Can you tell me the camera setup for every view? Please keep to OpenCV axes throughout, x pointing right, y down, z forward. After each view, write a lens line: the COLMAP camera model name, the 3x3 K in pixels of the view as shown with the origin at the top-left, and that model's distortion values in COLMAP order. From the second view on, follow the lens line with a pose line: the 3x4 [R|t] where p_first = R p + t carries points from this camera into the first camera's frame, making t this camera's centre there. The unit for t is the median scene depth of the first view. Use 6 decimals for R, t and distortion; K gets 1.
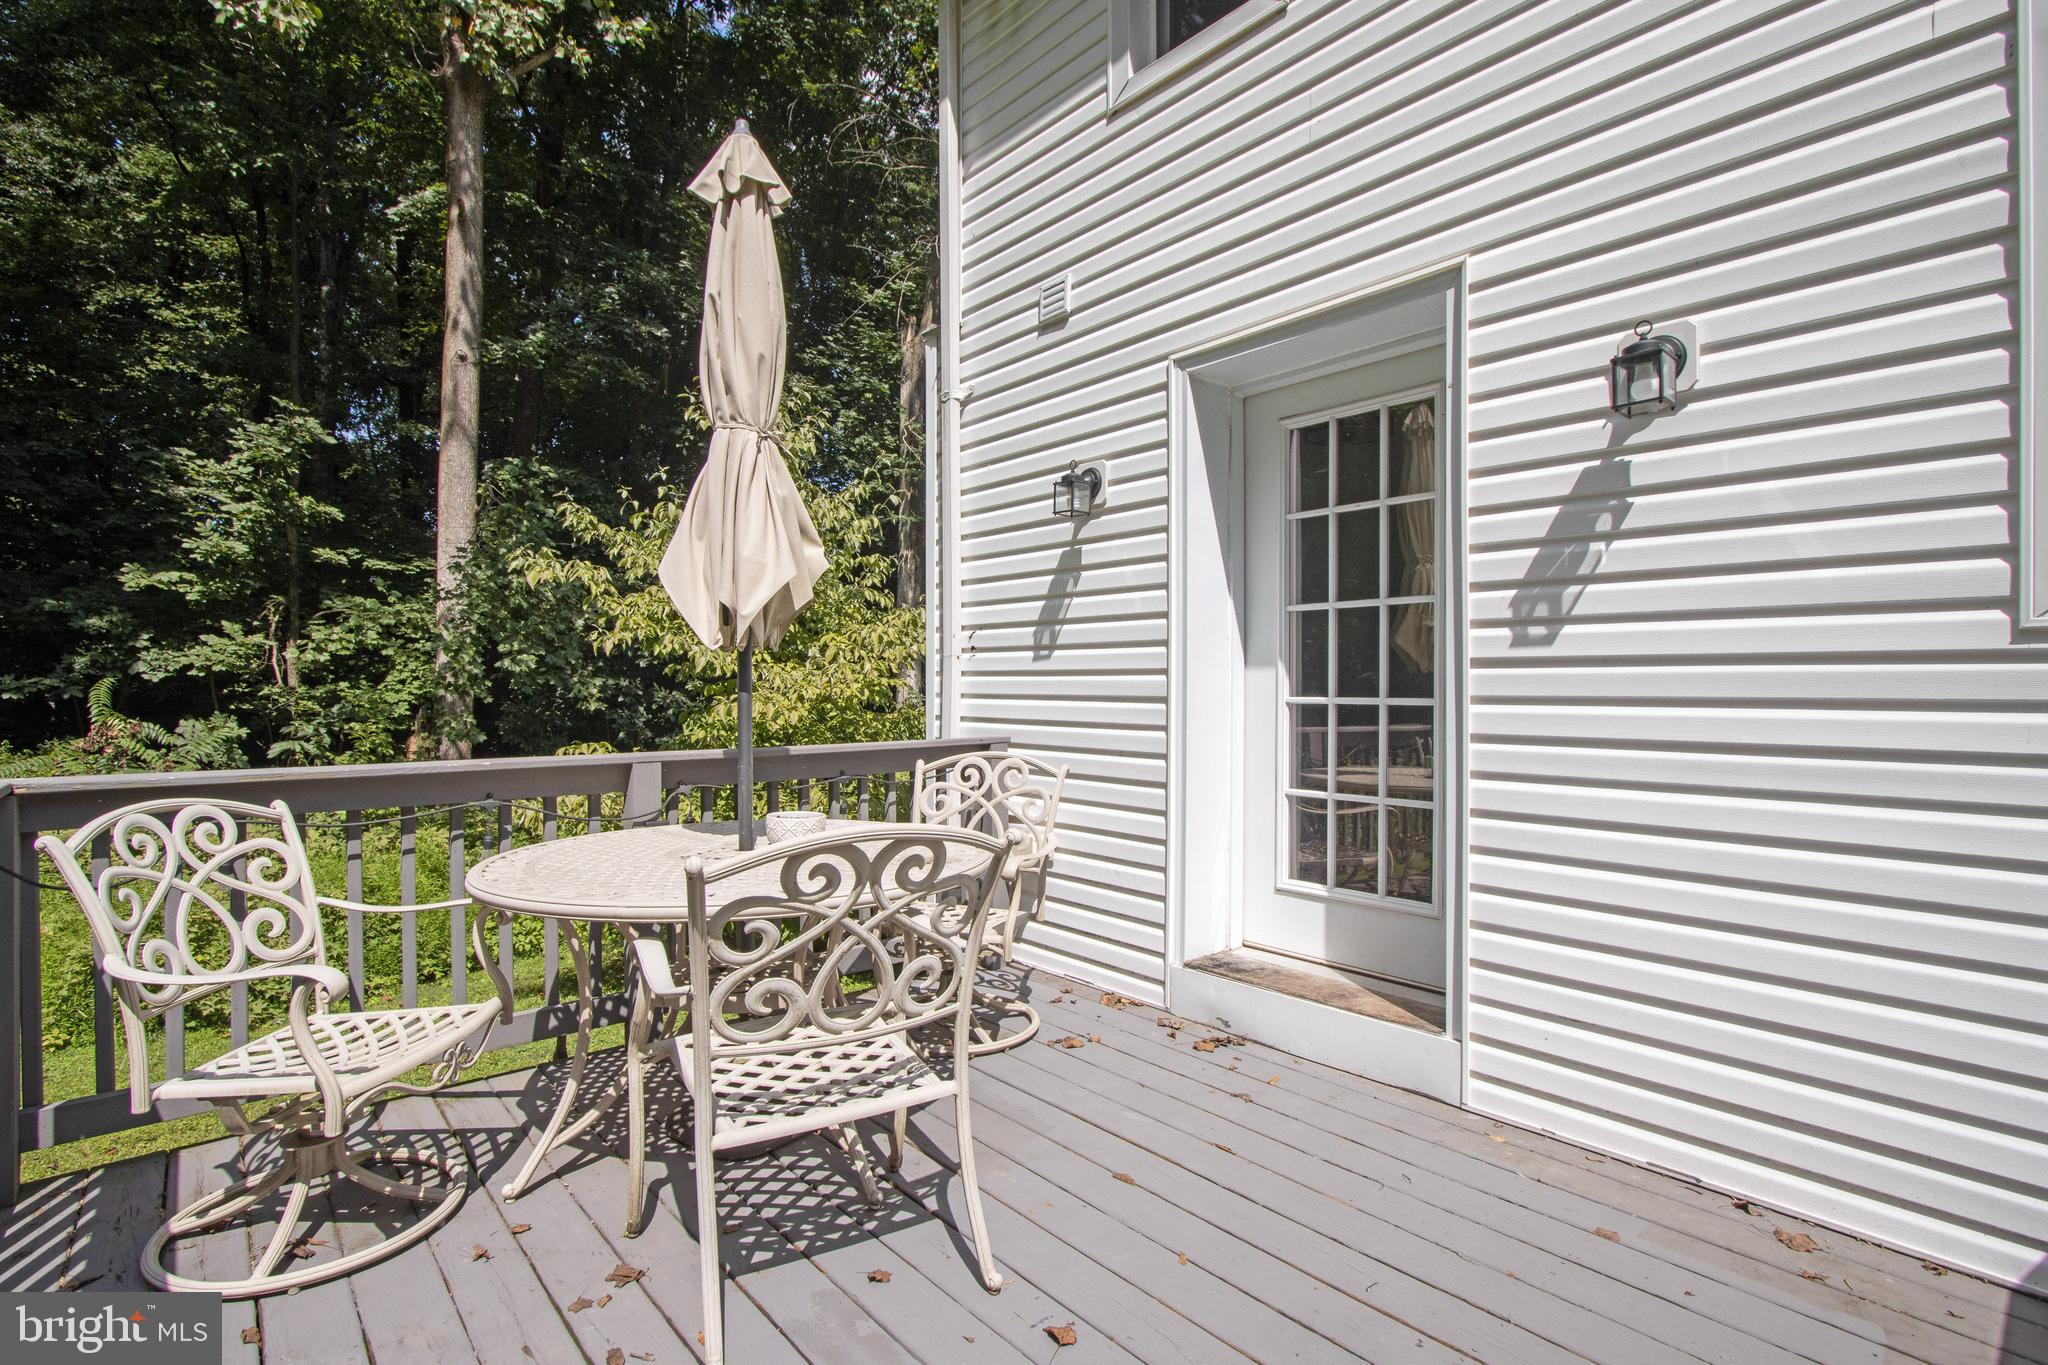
lens RADIAL K [[957.6, 0, 958.0], [0, 957.6, 689.5], [0, 0, 1]] dist [0.001824, -0.001888]
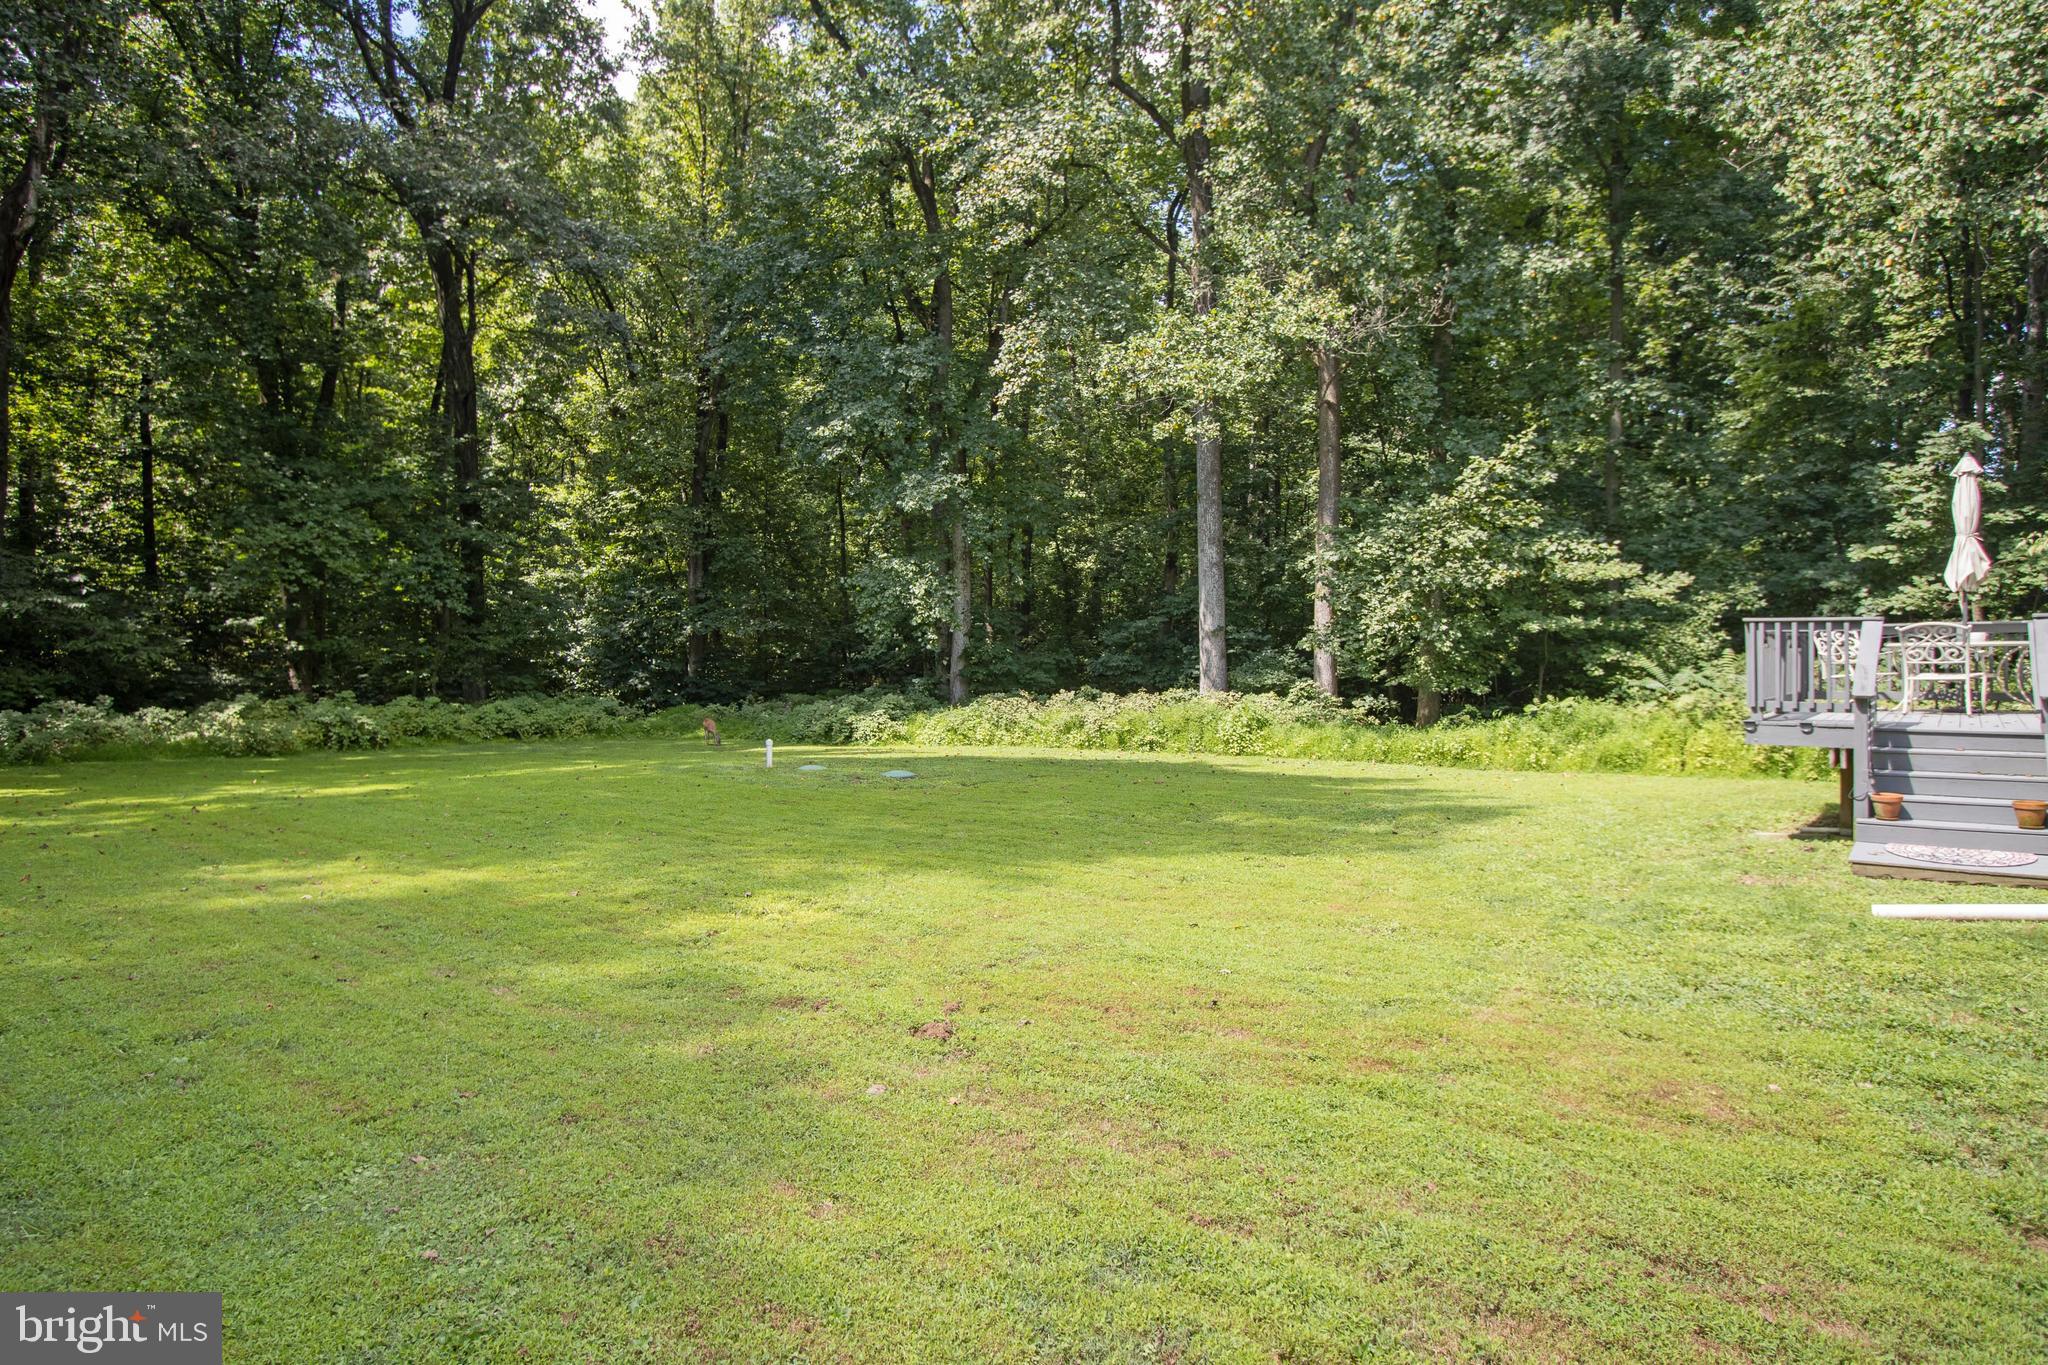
lens RADIAL K [[1196.9, 0, 1019.1], [0, 1196.9, 684.7], [0, 0, 1]] dist [-0.015268, 0.001962]
pose [[0.224881, 0.017341, -0.974232, 0.695423], [0.012965, 0.999700, 0.020787, 0.038449], [0.974300, -0.017305, 0.224589, -0.739939]]
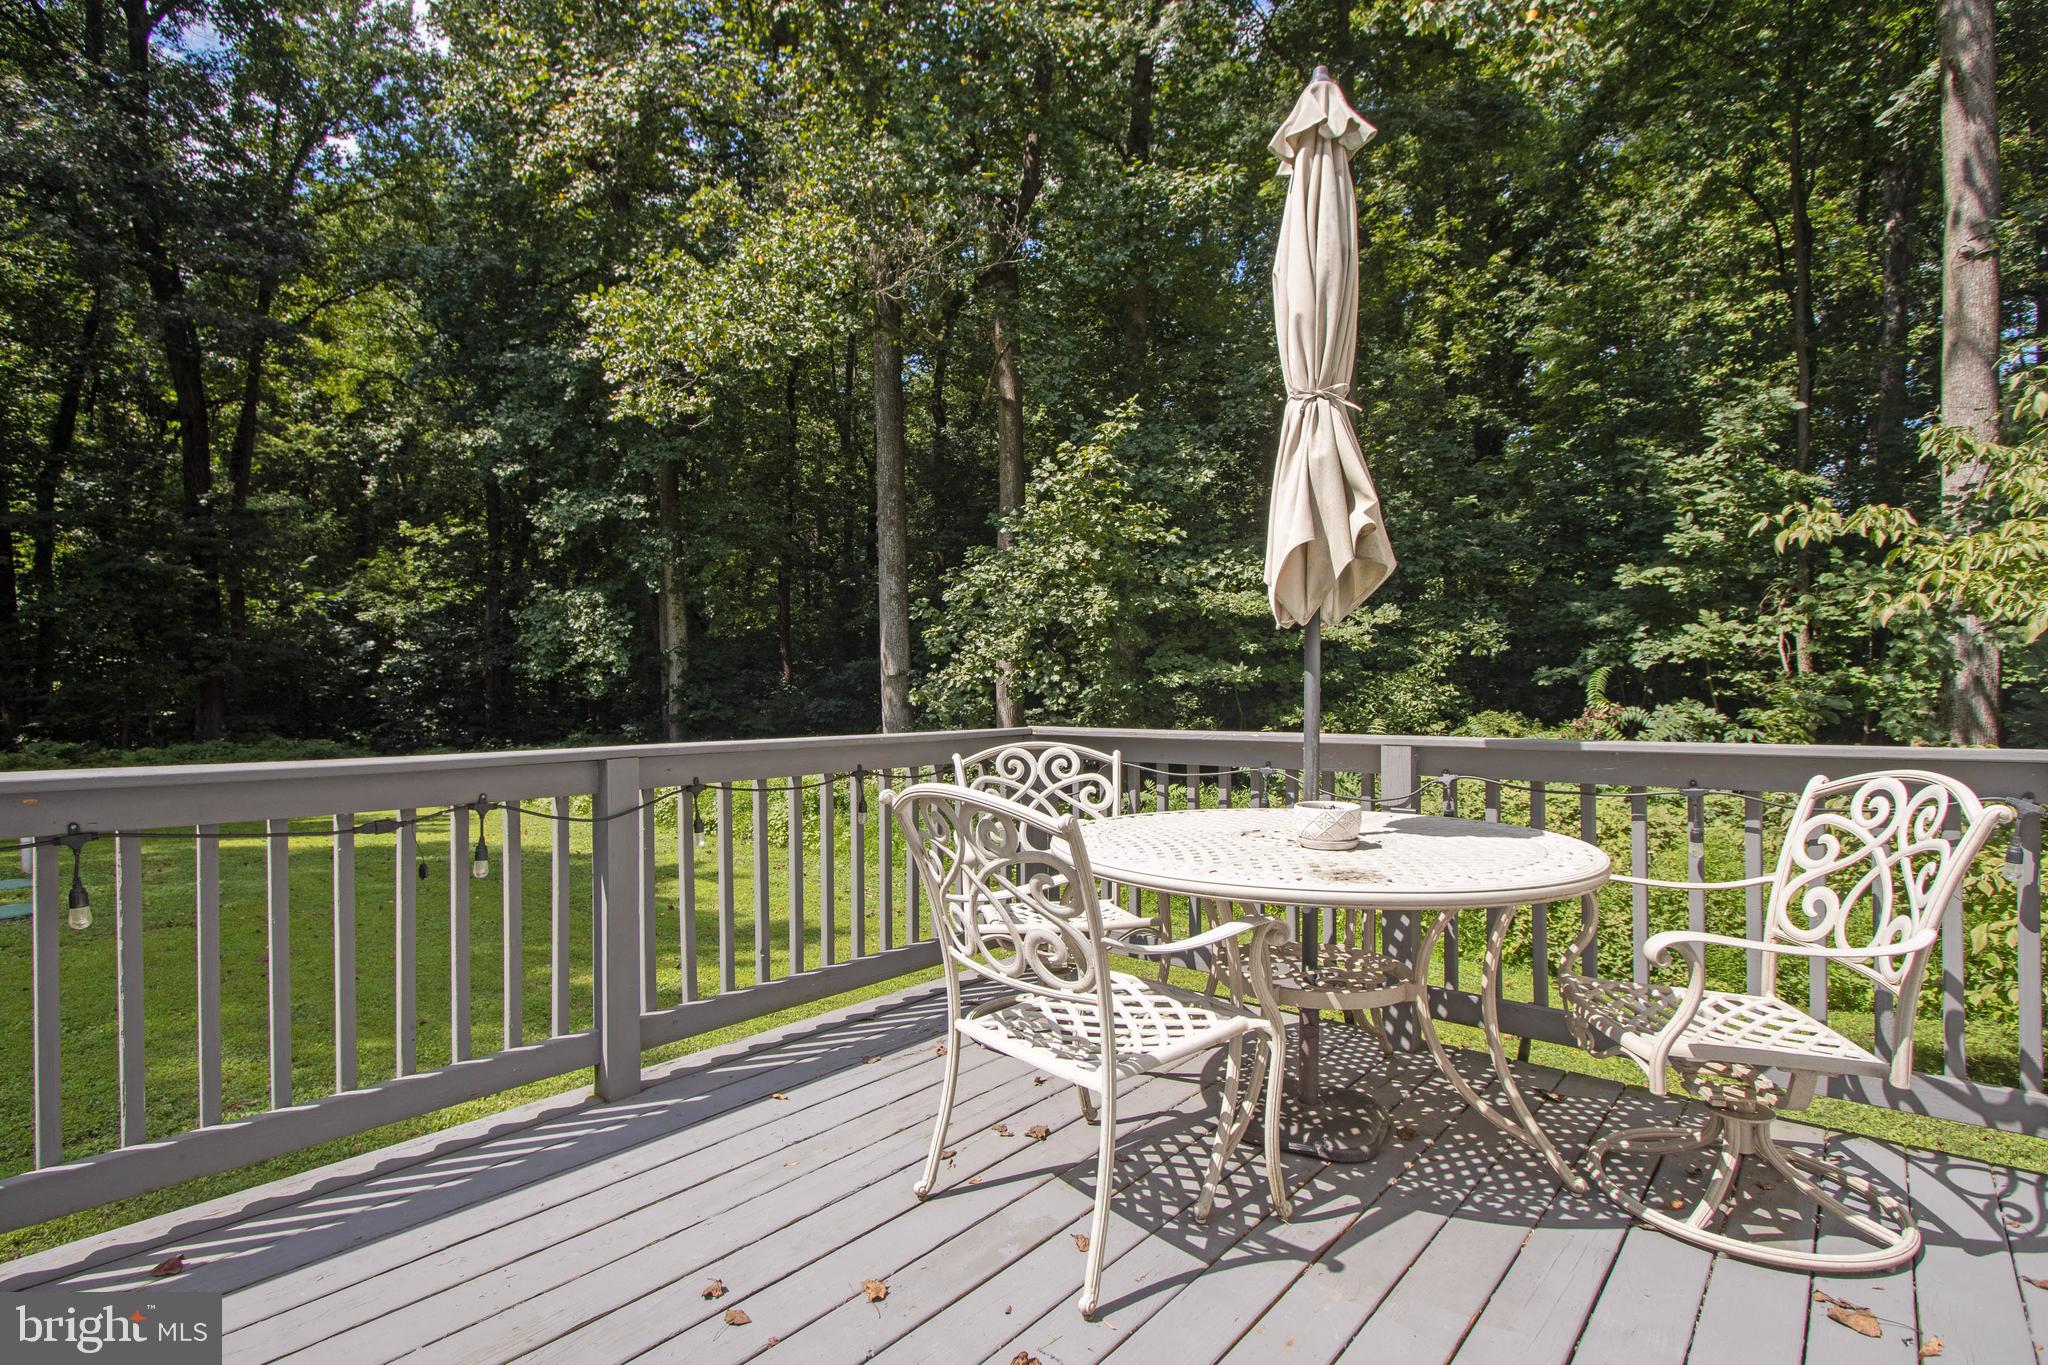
lens RADIAL K [[988.8, 0, 1037.5], [0, 988.8, 687.3], [0, 0, 1]] dist [-0.028117, -0.000394]
pose [[0.191021, 0.001811, -0.981584, 0.125982], [0.008087, 0.999961, 0.003418, 0.002472], [0.981553, -0.008591, 0.190999, 0.102390]]
